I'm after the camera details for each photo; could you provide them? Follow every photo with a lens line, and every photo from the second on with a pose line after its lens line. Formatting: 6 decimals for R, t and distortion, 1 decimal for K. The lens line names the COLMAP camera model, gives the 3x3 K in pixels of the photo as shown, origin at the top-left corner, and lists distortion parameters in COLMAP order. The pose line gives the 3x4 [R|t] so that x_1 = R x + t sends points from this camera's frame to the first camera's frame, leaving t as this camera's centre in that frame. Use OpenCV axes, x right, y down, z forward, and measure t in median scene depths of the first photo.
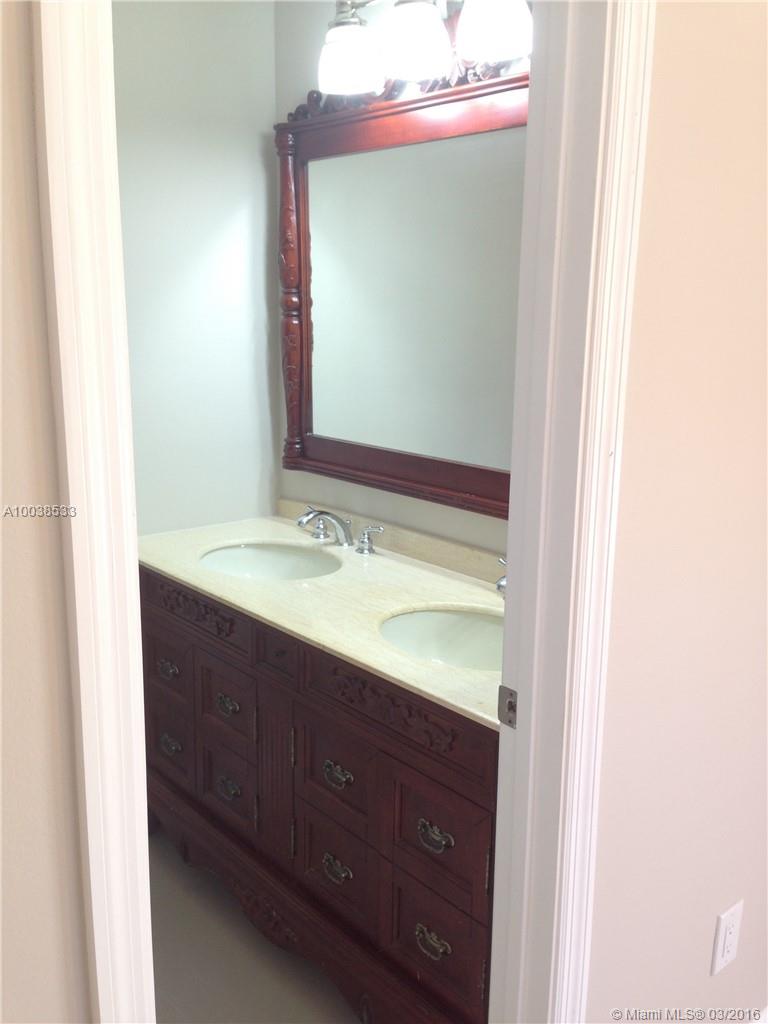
lens RADIAL K [[962.3, 0, 386.9], [0, 962.3, 515.5], [0, 0, 1]] dist [0.061867, 0.000000]
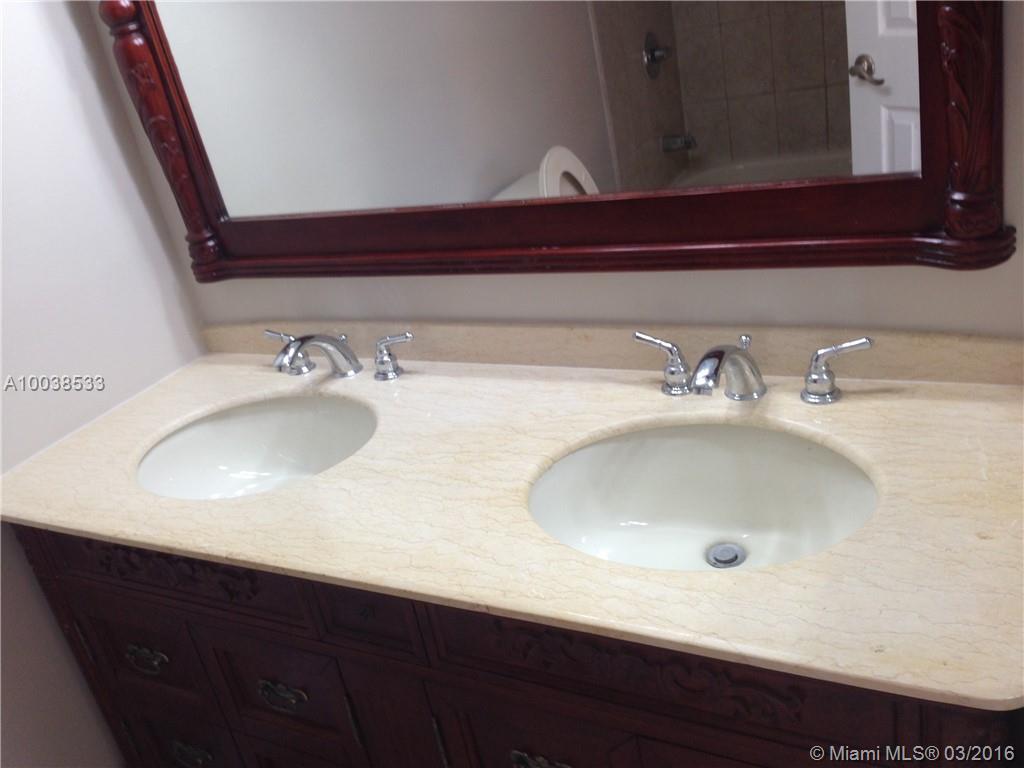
lens RADIAL K [[962.3, 0, 505.6], [0, 962.3, 382.8], [0, 0, 1]] dist [0.061867, 0.000000]
pose [[0.914388, -0.328157, 0.237084, -0.103373], [0.282123, 0.936519, 0.208179, -0.068169], [-0.290349, -0.123469, 0.948922, 0.351805]]
